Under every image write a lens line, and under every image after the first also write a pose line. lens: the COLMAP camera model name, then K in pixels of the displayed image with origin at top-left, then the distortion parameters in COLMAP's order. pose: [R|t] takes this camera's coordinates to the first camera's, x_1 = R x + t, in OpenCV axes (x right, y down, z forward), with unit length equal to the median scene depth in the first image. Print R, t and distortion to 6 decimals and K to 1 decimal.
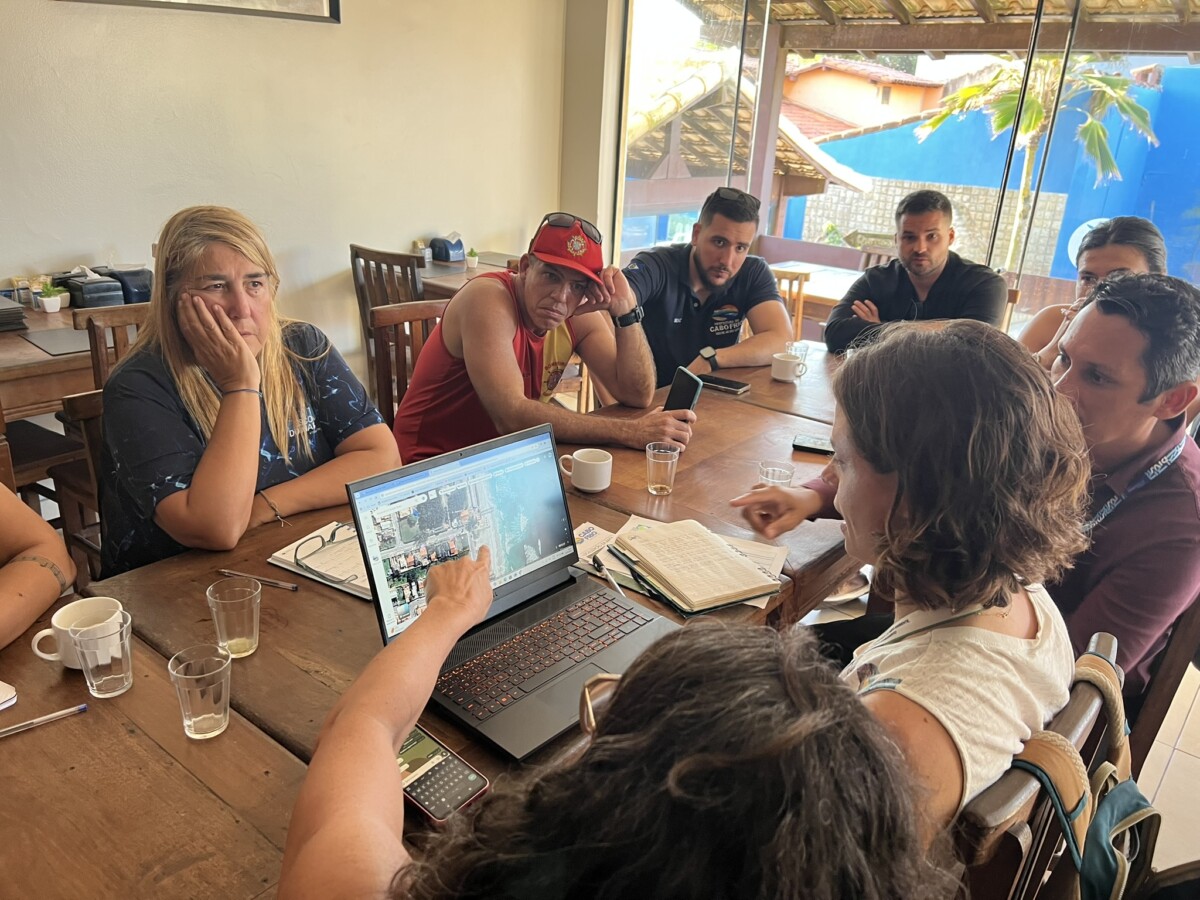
lens RADIAL K [[897.7, 0, 620.9], [0, 897.7, 438.3], [0, 0, 1]] dist [0.054856, -0.066930]
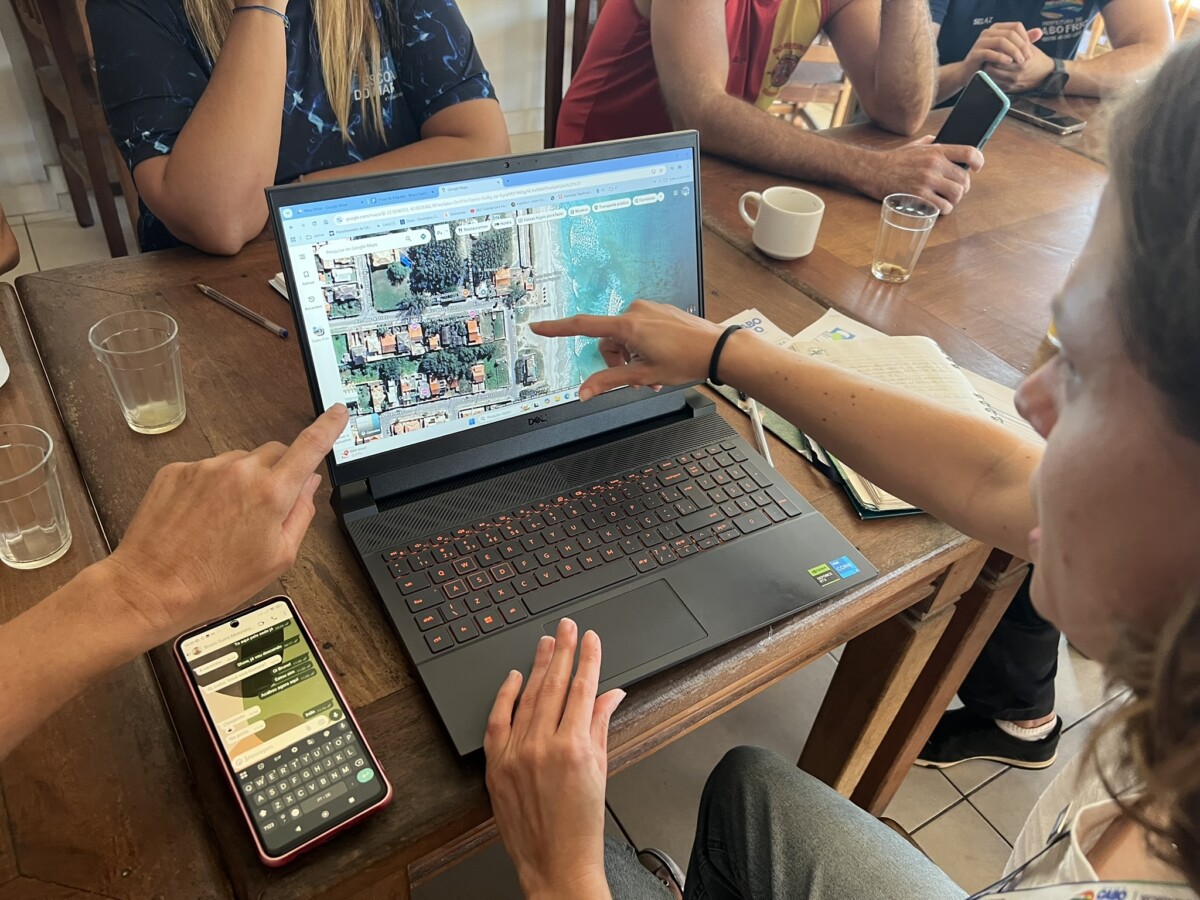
lens RADIAL K [[897.7, 0, 614.5], [0, 897.7, 460.9], [0, 0, 1]] dist [0.054856, -0.066930]
pose [[0.947802, 0.227865, -0.223044, 0.042955], [-0.144371, 0.930372, 0.336993, -0.008152], [0.284303, -0.287201, 0.914706, 0.436766]]
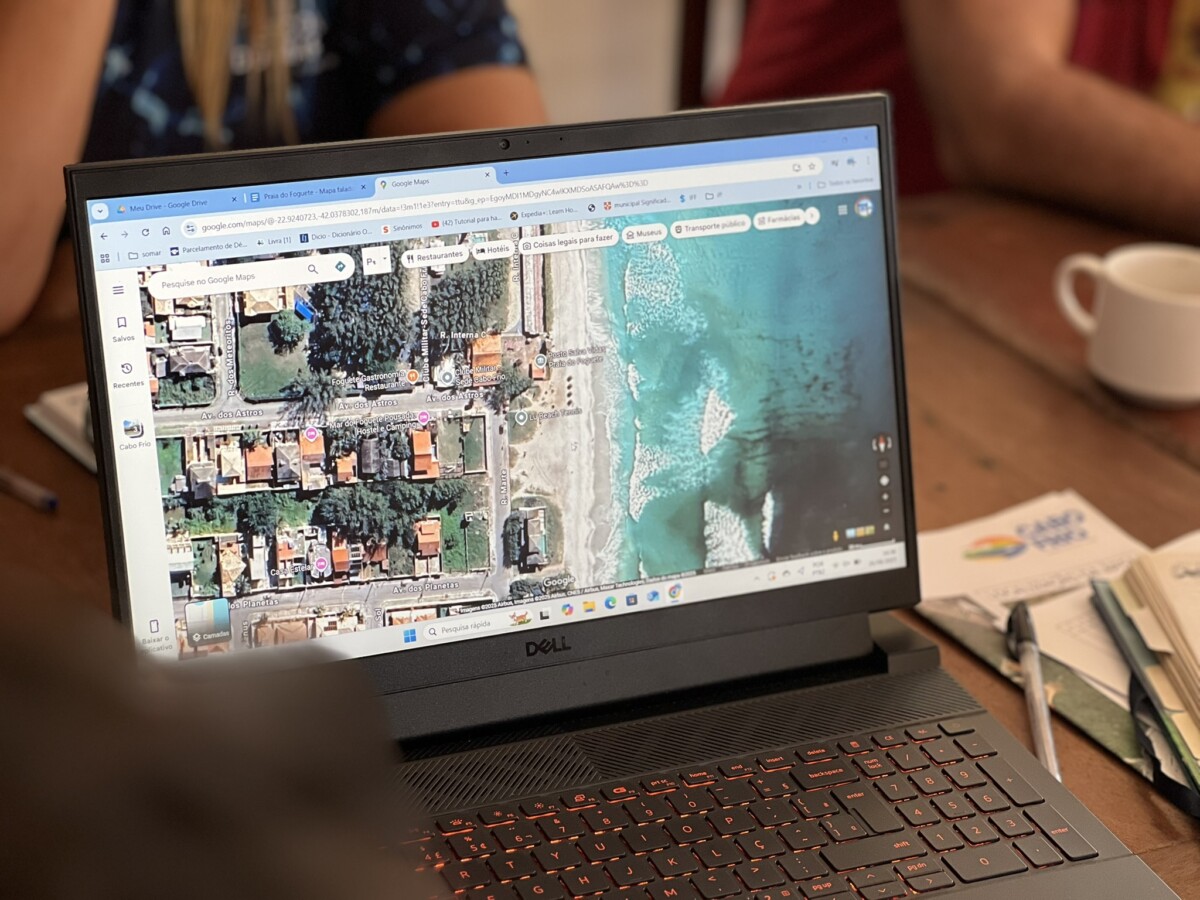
lens RADIAL K [[2704.3, 0, 584.1], [0, 2704.3, 406.1], [0, 0, 1]] dist [0.057919, 0.000000]
pose [[0.901356, 0.168147, -0.399103, 0.193540], [-0.148674, 0.985685, 0.079507, 0.026360], [0.406759, -0.012328, 0.913452, 0.198322]]
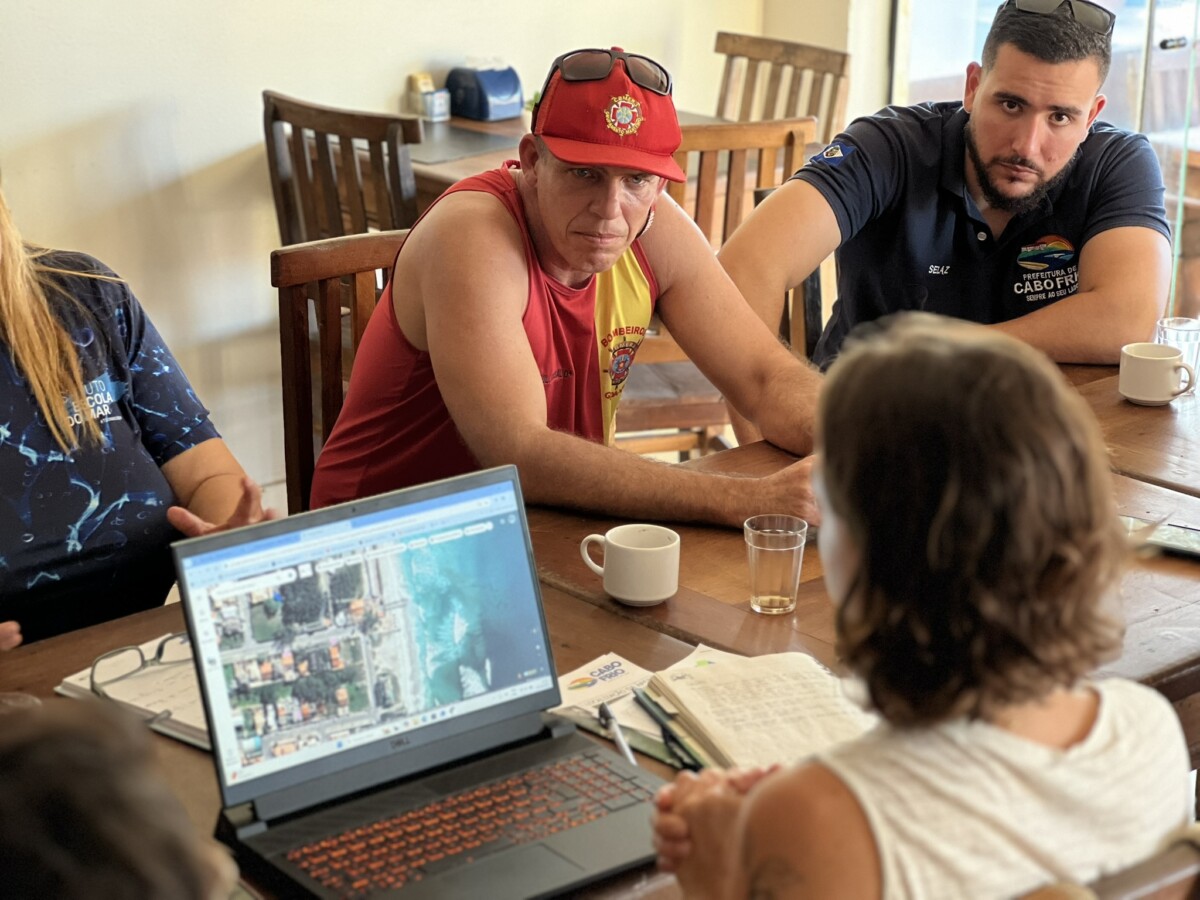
lens RADIAL K [[2704.3, 0, 623.6], [0, 2704.3, 378.2], [0, 0, 1]] dist [0.057919, 0.000000]
pose [[0.984661, 0.007328, -0.174322, 0.311517], [-0.020415, 0.997093, -0.073404, 0.057051], [0.173278, 0.075837, 0.981949, -0.766811]]
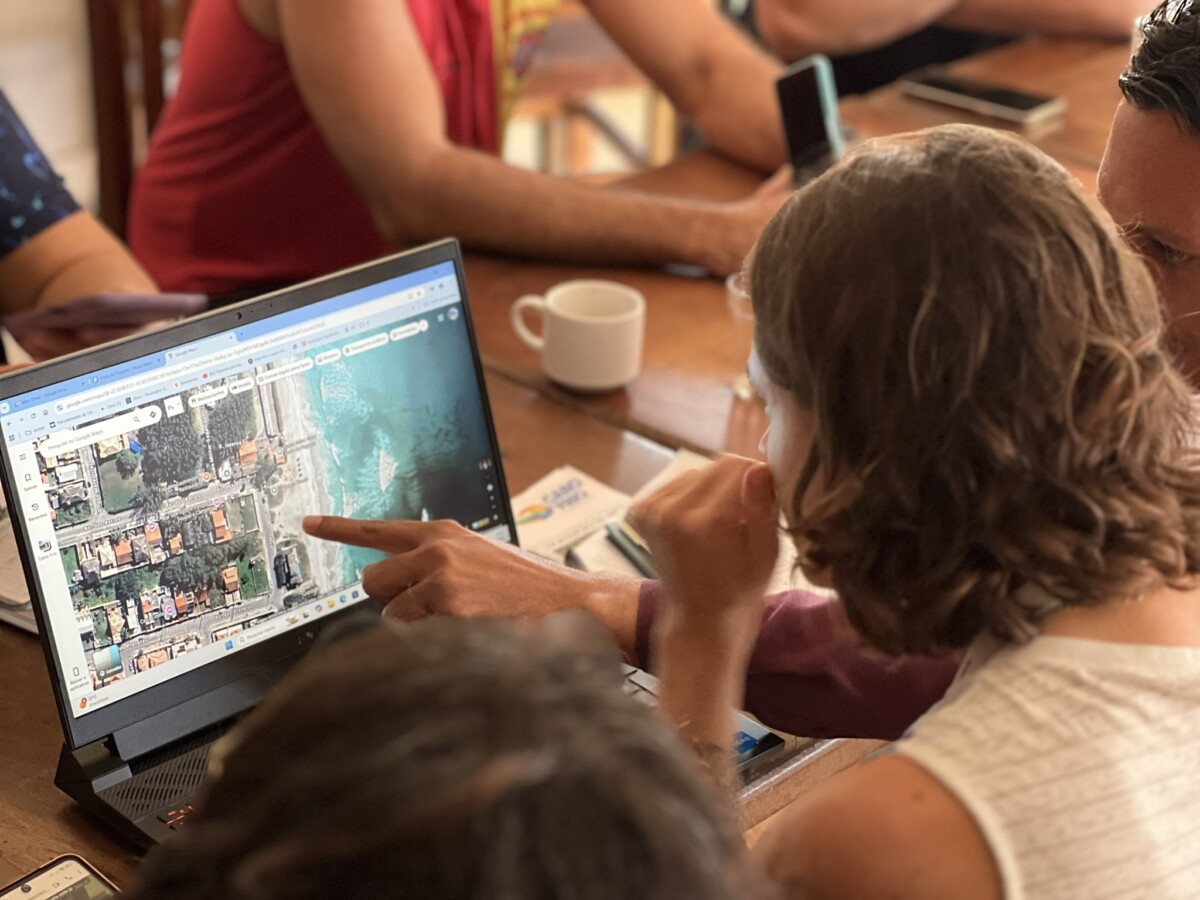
lens RADIAL K [[2704.3, 0, 712.1], [0, 2704.3, 397.6], [0, 0, 1]] dist [0.057919, 0.000000]
pose [[0.998424, 0.021117, -0.052005, 0.115181], [-0.016826, 0.996524, 0.081595, -0.050664], [0.053548, -0.080591, 0.995308, -0.292769]]
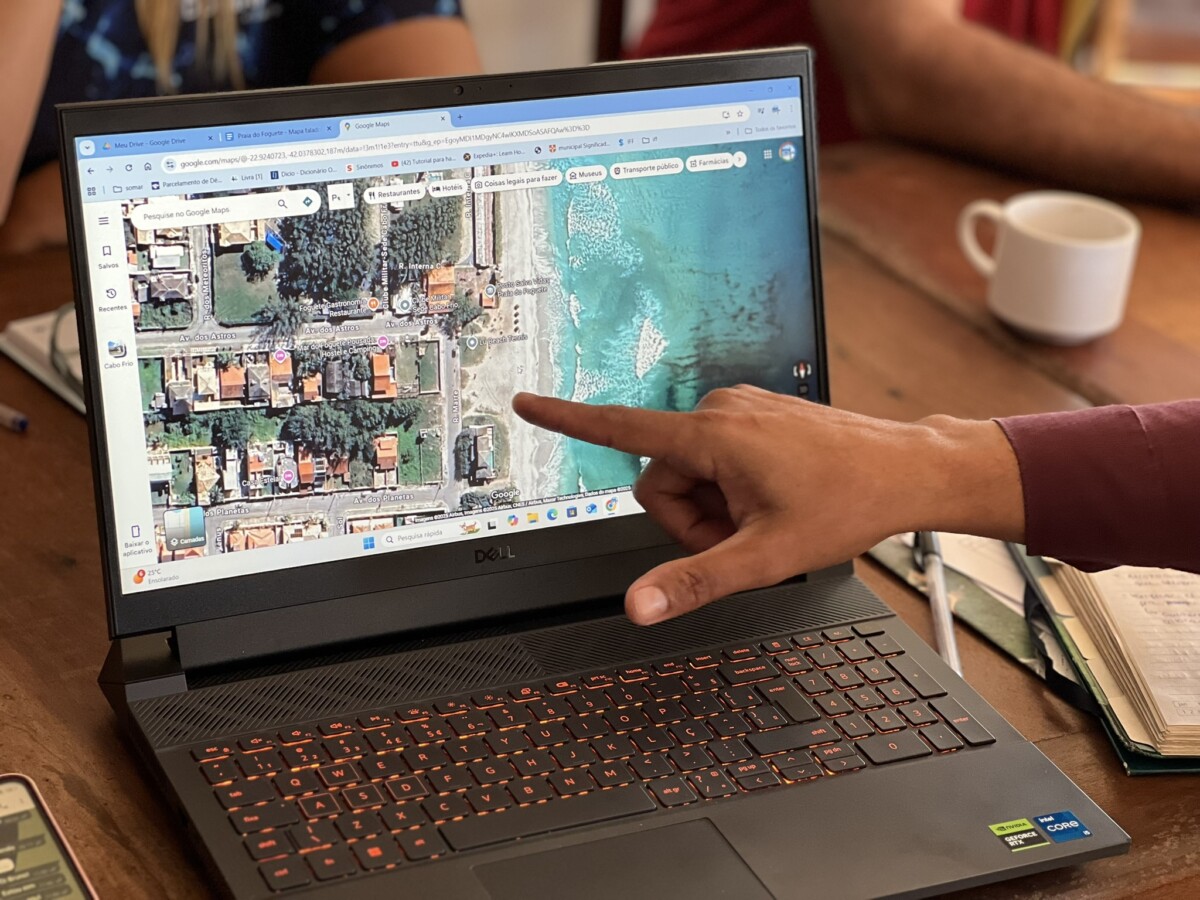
lens RADIAL K [[2704.3, 0, 589.6], [0, 2704.3, 411.3], [0, 0, 1]] dist [0.057919, 0.000000]
pose [[0.915723, 0.180975, -0.358746, 0.208515], [-0.158035, 0.983088, 0.092539, 0.031491], [0.369426, -0.028046, 0.928837, 0.126022]]
